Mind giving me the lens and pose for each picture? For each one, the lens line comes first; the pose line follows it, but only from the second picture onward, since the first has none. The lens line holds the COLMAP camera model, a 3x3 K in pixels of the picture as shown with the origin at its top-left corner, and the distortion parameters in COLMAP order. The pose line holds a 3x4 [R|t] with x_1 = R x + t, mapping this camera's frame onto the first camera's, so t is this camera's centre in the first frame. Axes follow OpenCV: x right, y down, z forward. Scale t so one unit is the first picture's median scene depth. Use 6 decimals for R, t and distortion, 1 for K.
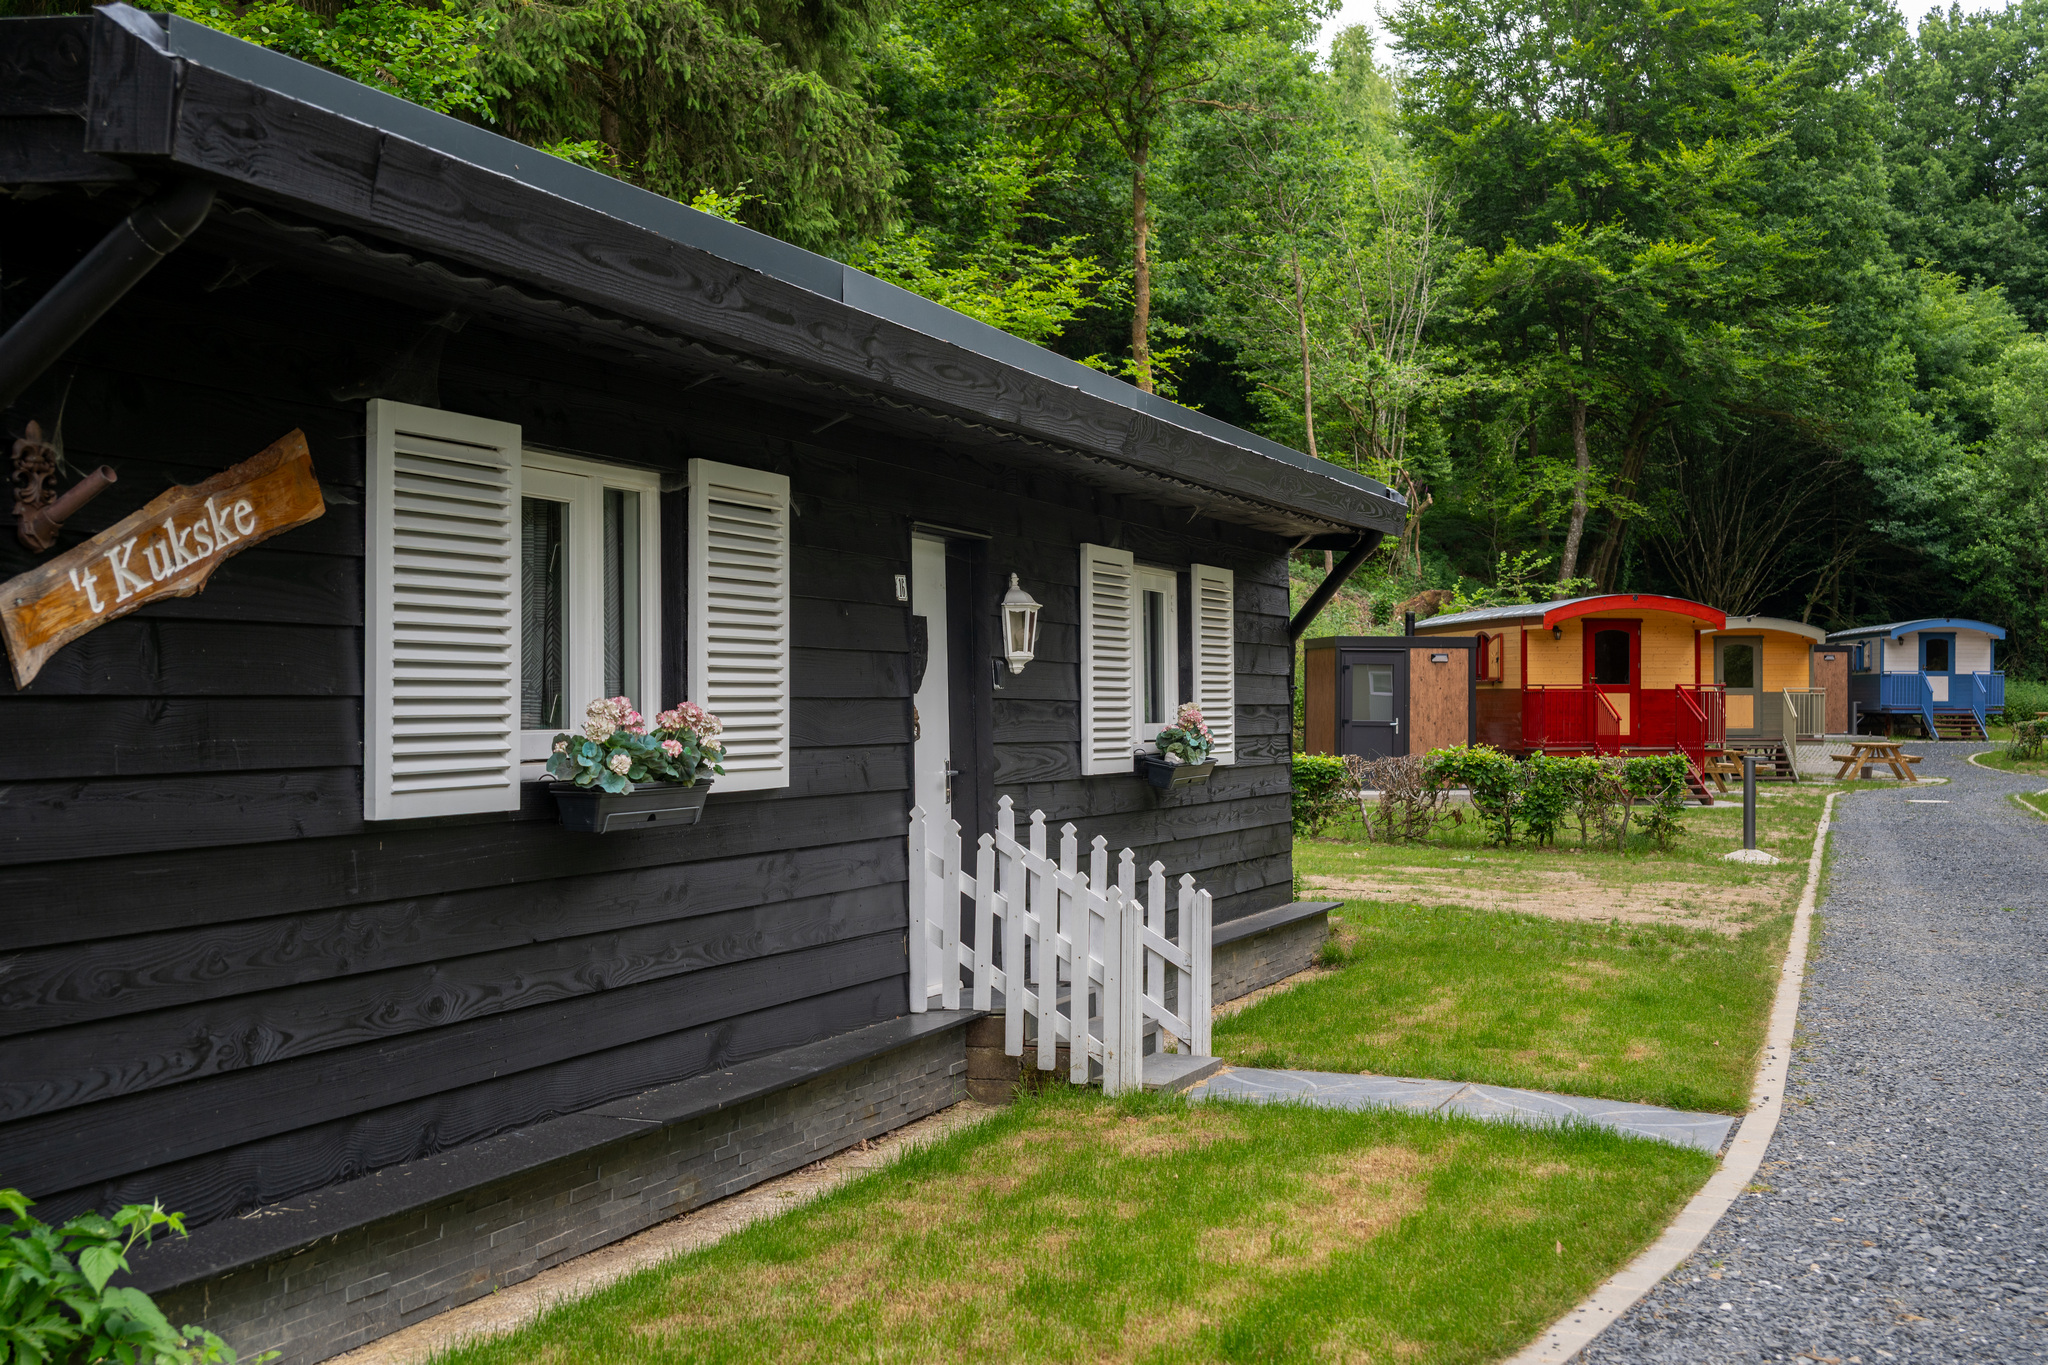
lens RADIAL K [[2413.0, 0, 1029.1], [0, 2413.0, 662.7], [0, 0, 1]] dist [-0.019413, 0.000000]
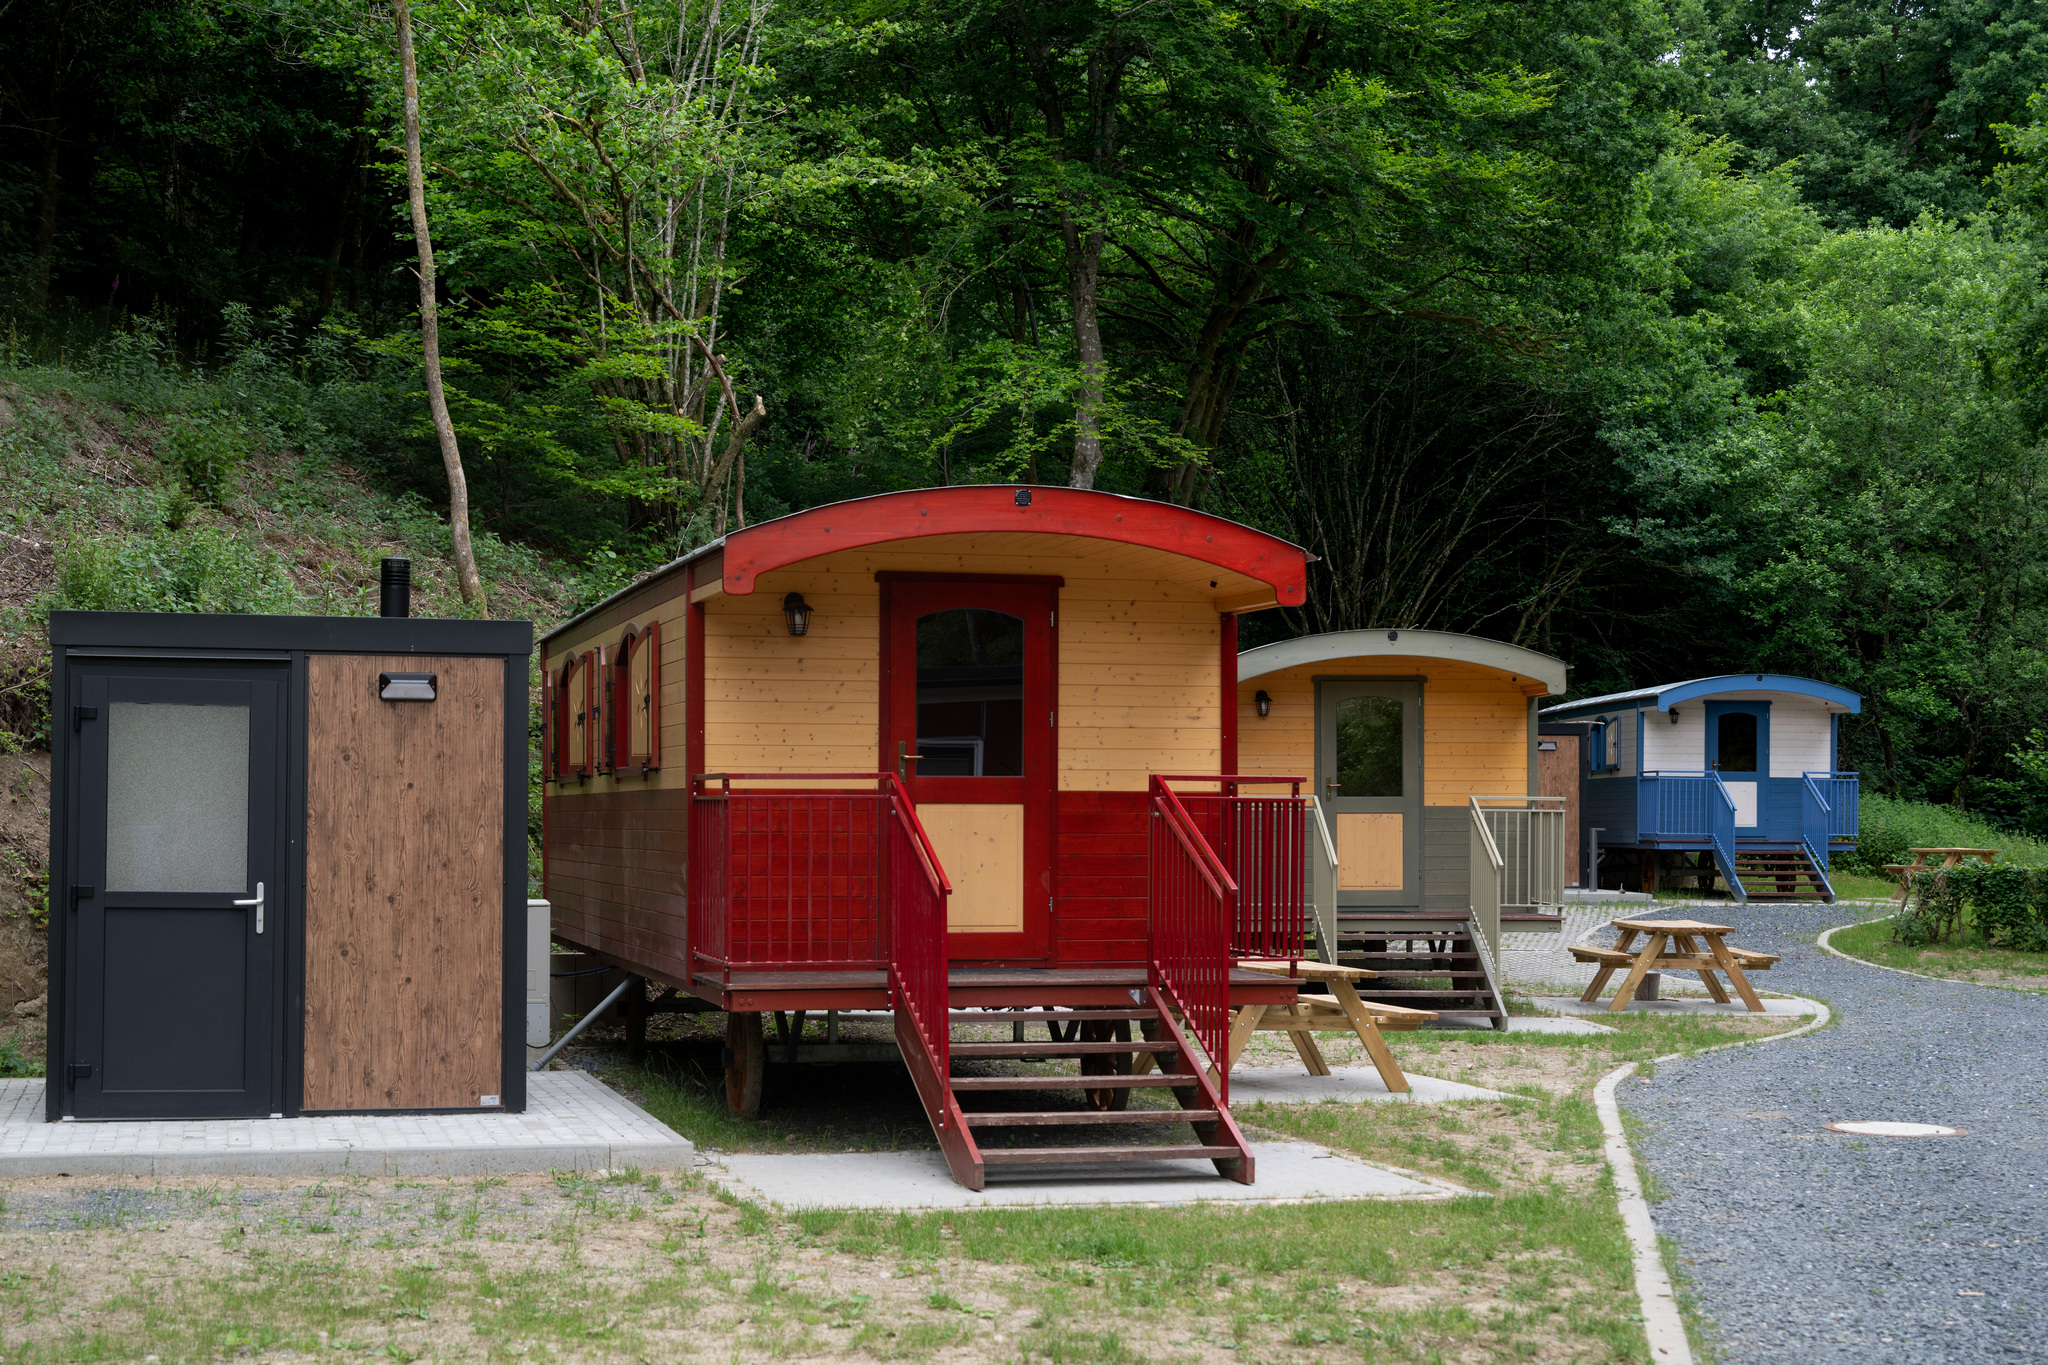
lens RADIAL K [[2877.4, 0, 1024.0], [0, 2877.4, 692.6], [0, 0, 1]] dist [-0.038938, 0.000000]
pose [[0.988052, 0.010309, 0.153777, 0.118049], [-0.005855, 0.999551, -0.029389, 0.005624], [-0.154011, 0.028138, 0.987668, 0.383647]]
